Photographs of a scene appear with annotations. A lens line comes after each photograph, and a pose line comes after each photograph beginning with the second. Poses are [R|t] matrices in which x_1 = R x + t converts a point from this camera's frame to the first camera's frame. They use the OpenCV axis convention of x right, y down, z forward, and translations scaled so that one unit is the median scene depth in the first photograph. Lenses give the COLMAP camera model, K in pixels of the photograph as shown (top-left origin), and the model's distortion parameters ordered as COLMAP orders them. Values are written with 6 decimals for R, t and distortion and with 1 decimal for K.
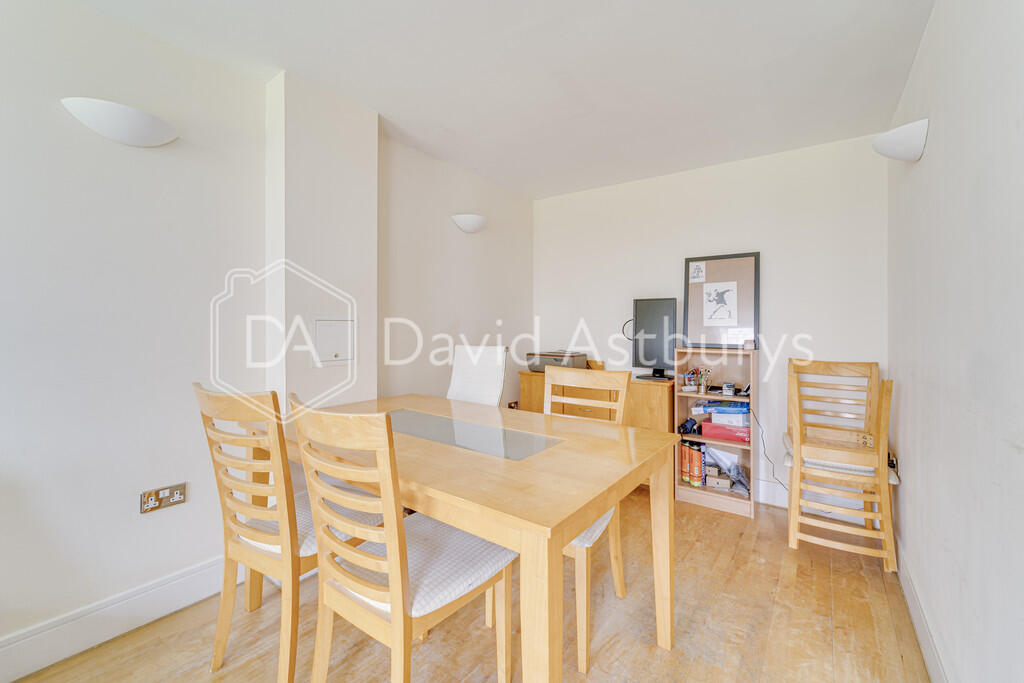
lens RADIAL K [[417.4, 0, 515.8], [0, 417.4, 329.9], [0, 0, 1]] dist [0.002465, 0.000291]
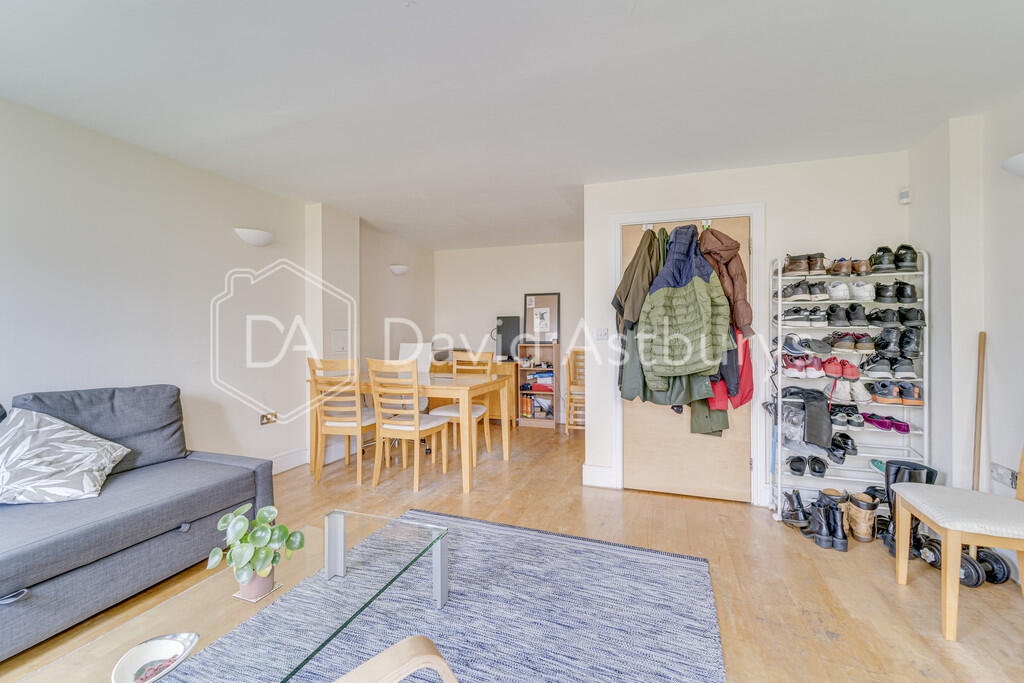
lens RADIAL K [[417.4, 0, 515.8], [0, 417.4, 329.9], [0, 0, 1]] dist [0.002465, 0.000291]
pose [[0.954674, -0.004462, 0.297619, -0.180415], [0.008437, 0.999892, -0.012070, 0.004615], [-0.297533, 0.014034, 0.954608, -0.771978]]
